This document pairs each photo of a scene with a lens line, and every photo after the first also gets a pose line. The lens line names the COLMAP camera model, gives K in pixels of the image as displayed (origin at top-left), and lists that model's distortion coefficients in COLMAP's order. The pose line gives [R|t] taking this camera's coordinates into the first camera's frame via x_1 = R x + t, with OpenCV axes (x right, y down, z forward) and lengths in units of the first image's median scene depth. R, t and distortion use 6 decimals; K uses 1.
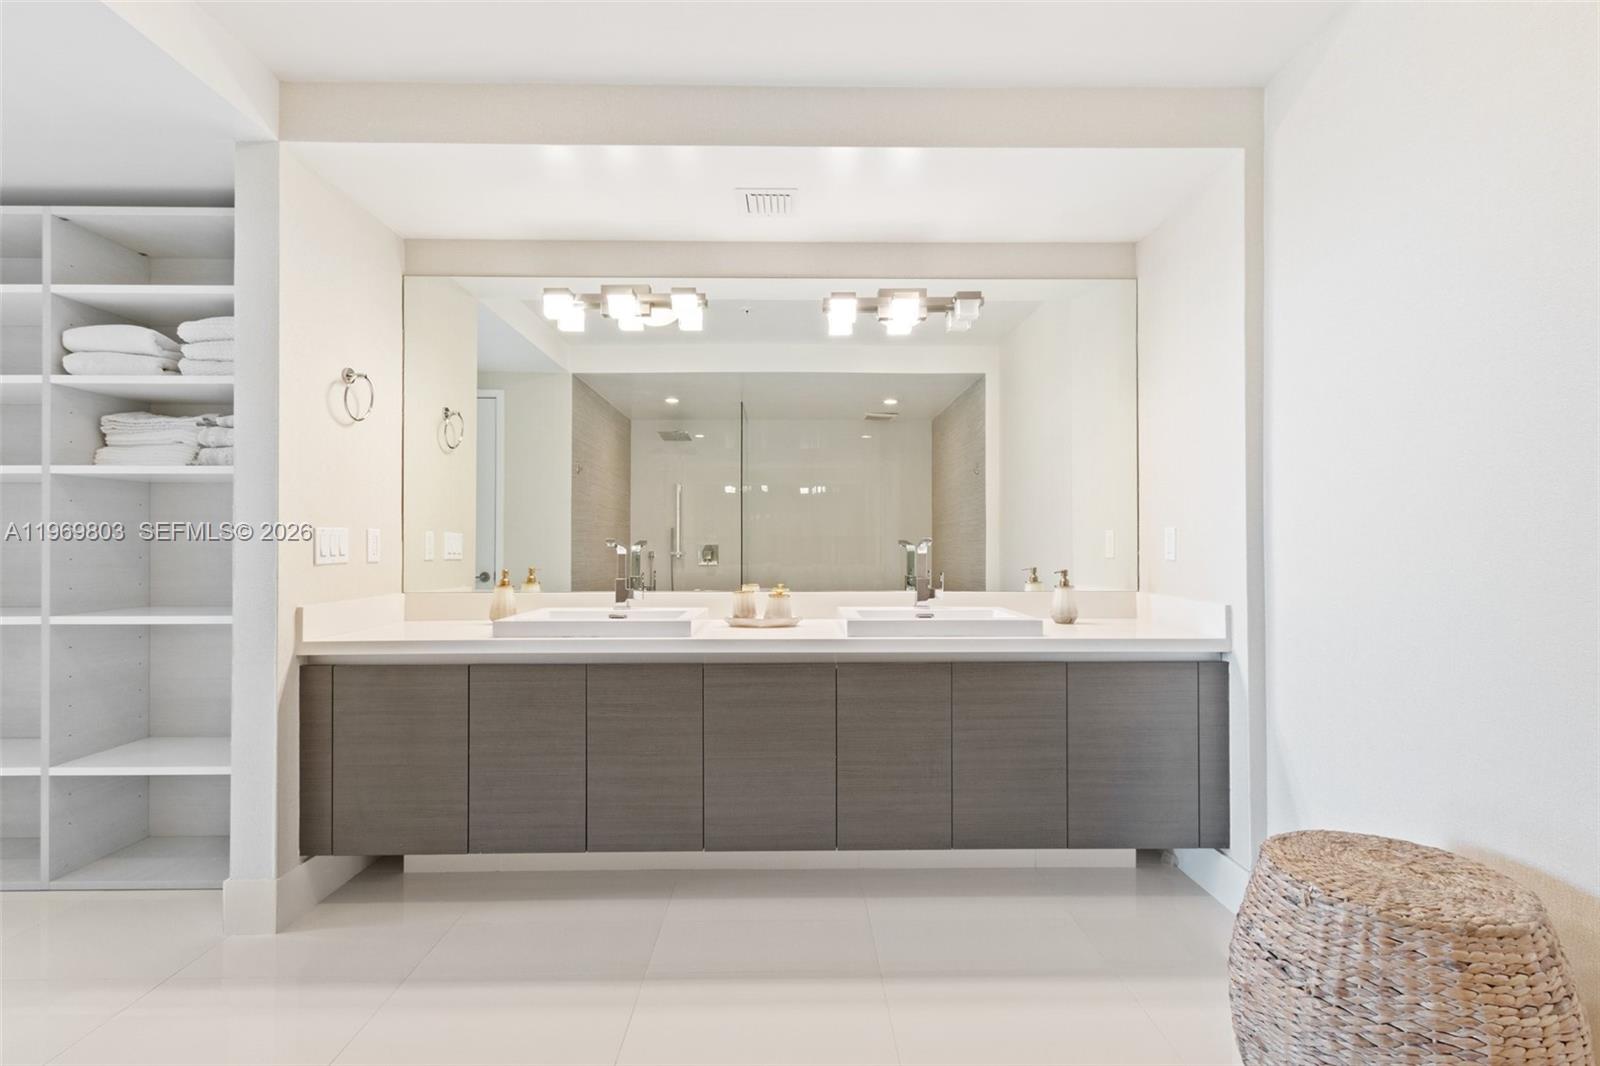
lens RADIAL K [[745.2, 0, 814.6], [0, 745.2, 532.6], [0, 0, 1]] dist [0.008500, -0.002581]
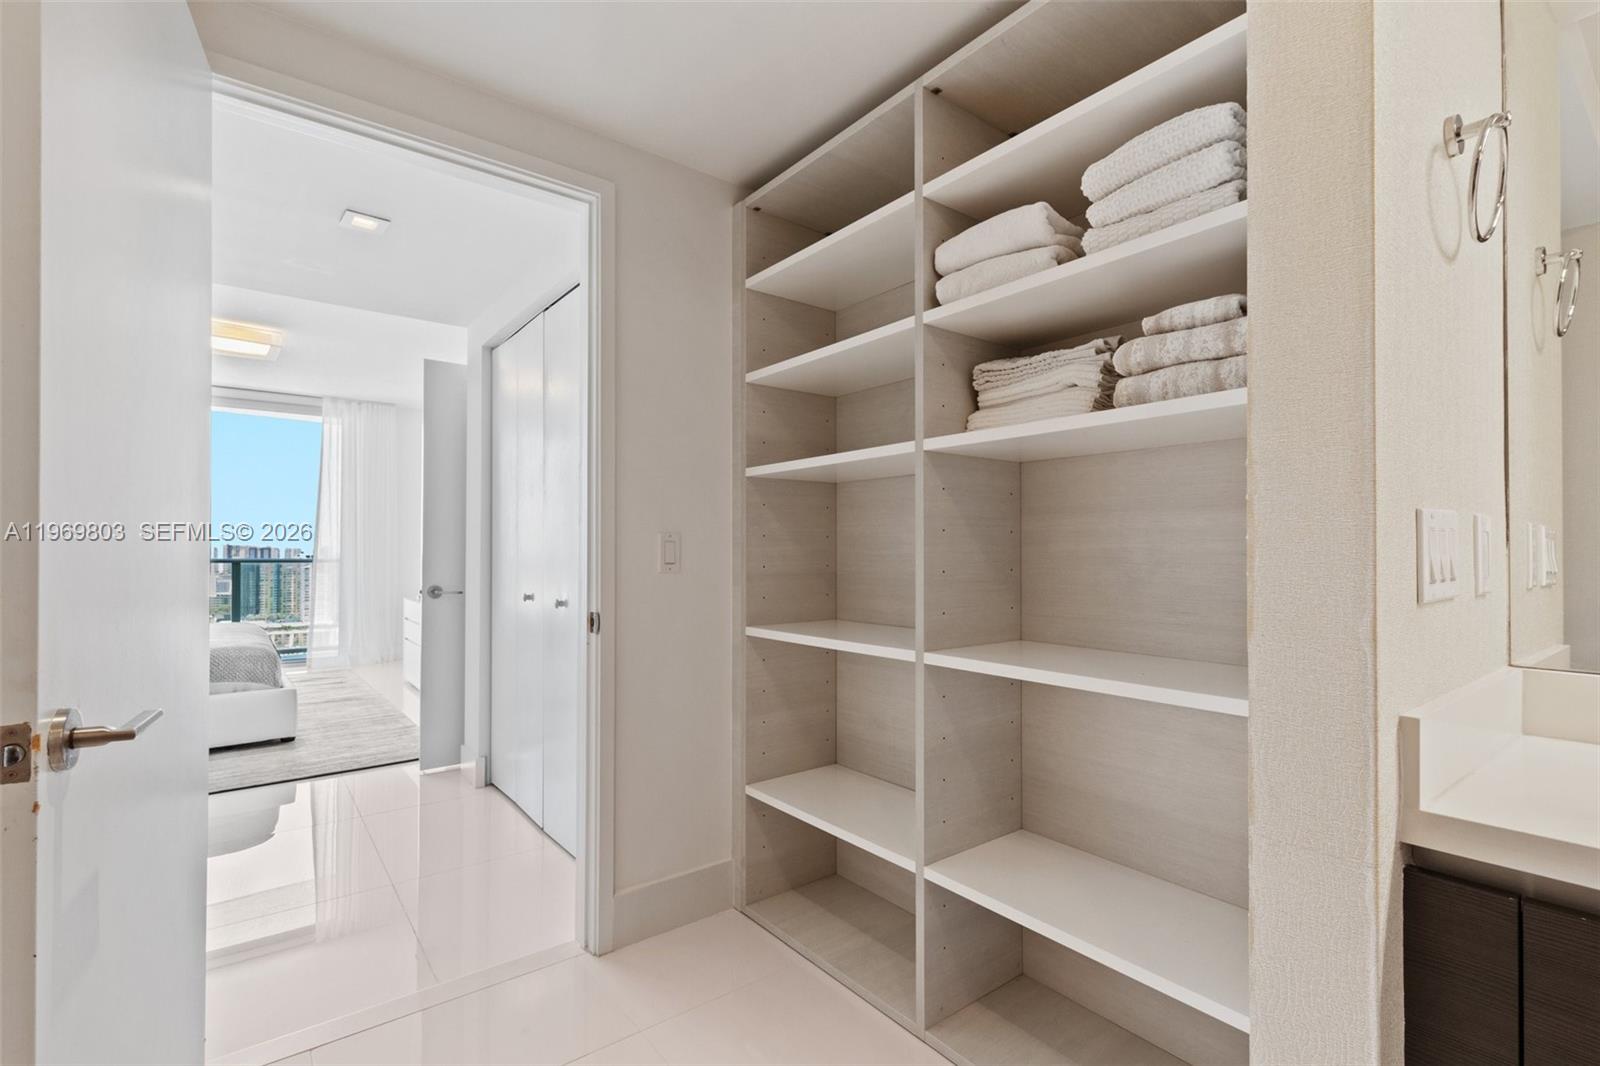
lens RADIAL K [[745.2, 0, 803.4], [0, 745.2, 540.3], [0, 0, 1]] dist [0.008500, -0.002581]
pose [[0.604447, -0.008537, -0.796600, -0.518572], [0.002933, 0.999960, -0.008491, 0.011899], [0.796640, 0.002795, 0.604448, 0.476157]]
